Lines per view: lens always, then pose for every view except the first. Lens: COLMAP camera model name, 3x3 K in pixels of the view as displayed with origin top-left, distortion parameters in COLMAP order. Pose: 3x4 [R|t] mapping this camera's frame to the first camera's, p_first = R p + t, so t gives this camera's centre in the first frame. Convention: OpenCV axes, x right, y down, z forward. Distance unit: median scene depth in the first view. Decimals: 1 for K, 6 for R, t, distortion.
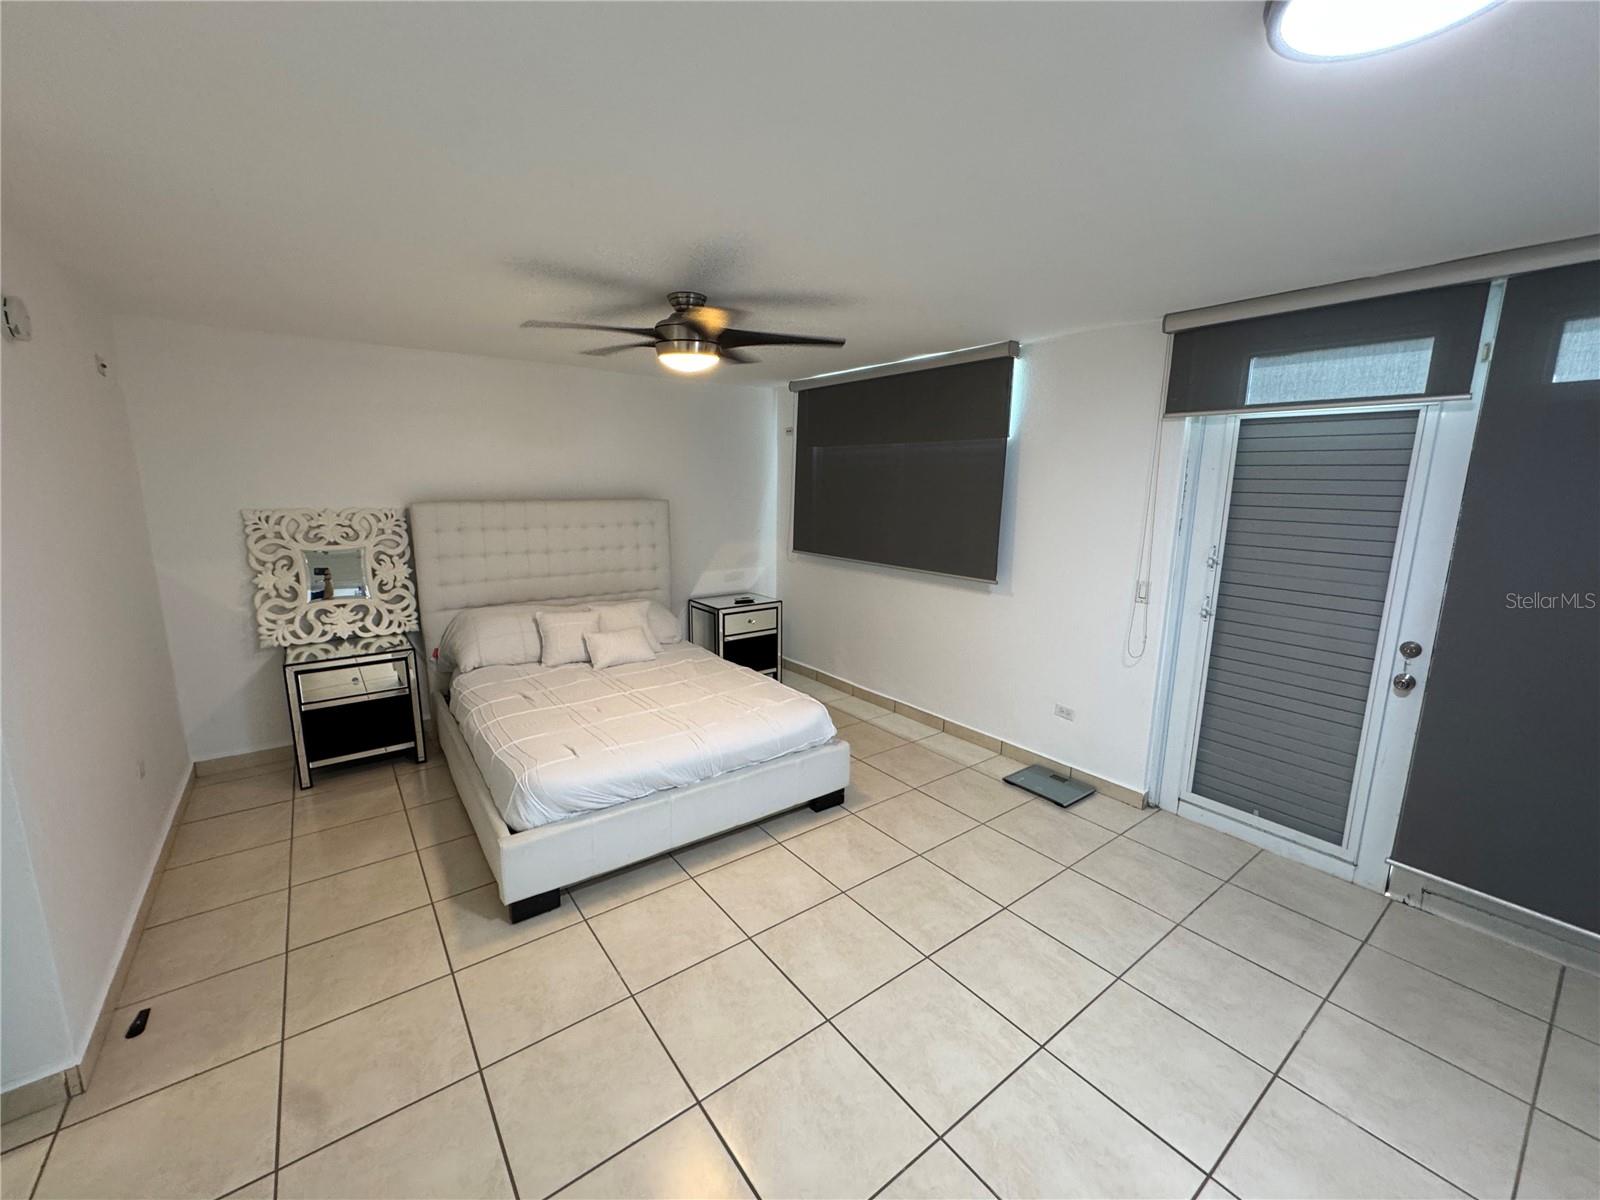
lens RADIAL K [[644.8, 0, 800.6], [0, 644.8, 599.0], [0, 0, 1]] dist [-0.000644, 0.000601]
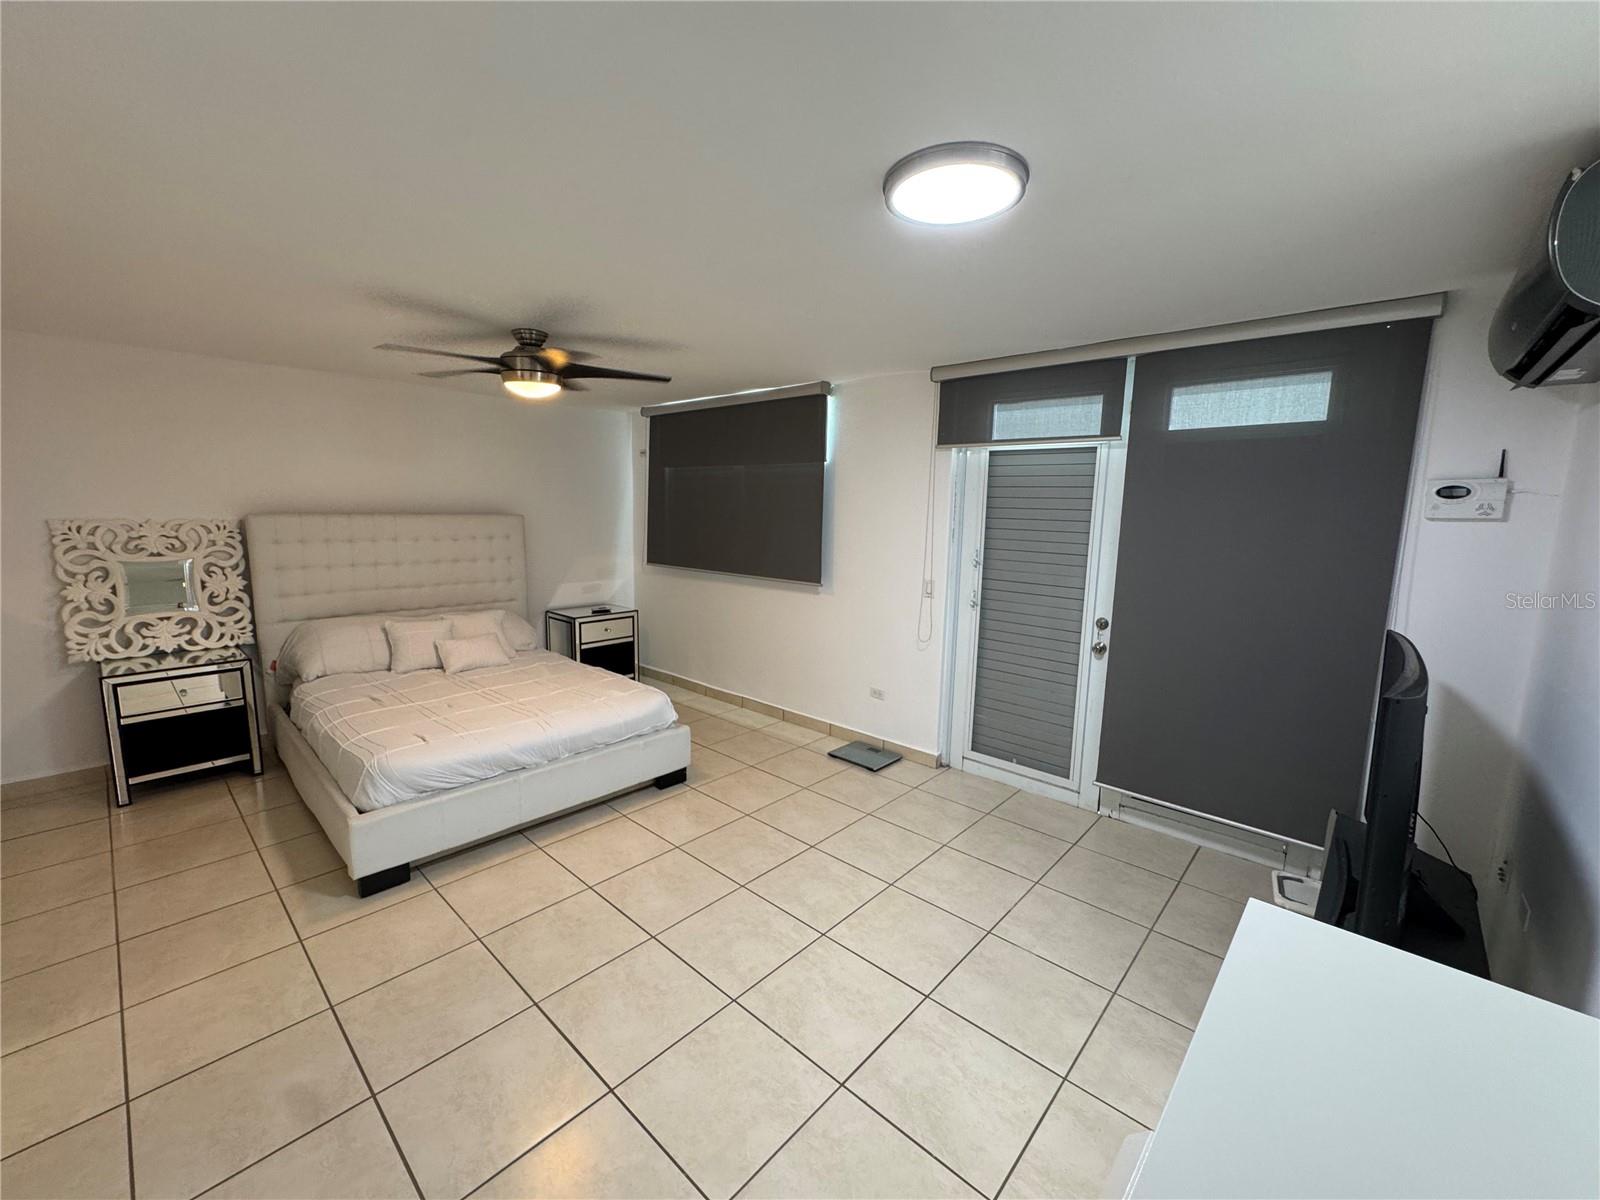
lens RADIAL K [[644.8, 0, 799.9], [0, 644.8, 599.0], [0, 0, 1]] dist [-0.000644, 0.000601]
pose [[0.983039, -0.017664, 0.182543, 0.065801], [0.024376, 0.999104, -0.034591, 0.045870], [-0.181769, 0.038454, 0.982589, -0.162714]]
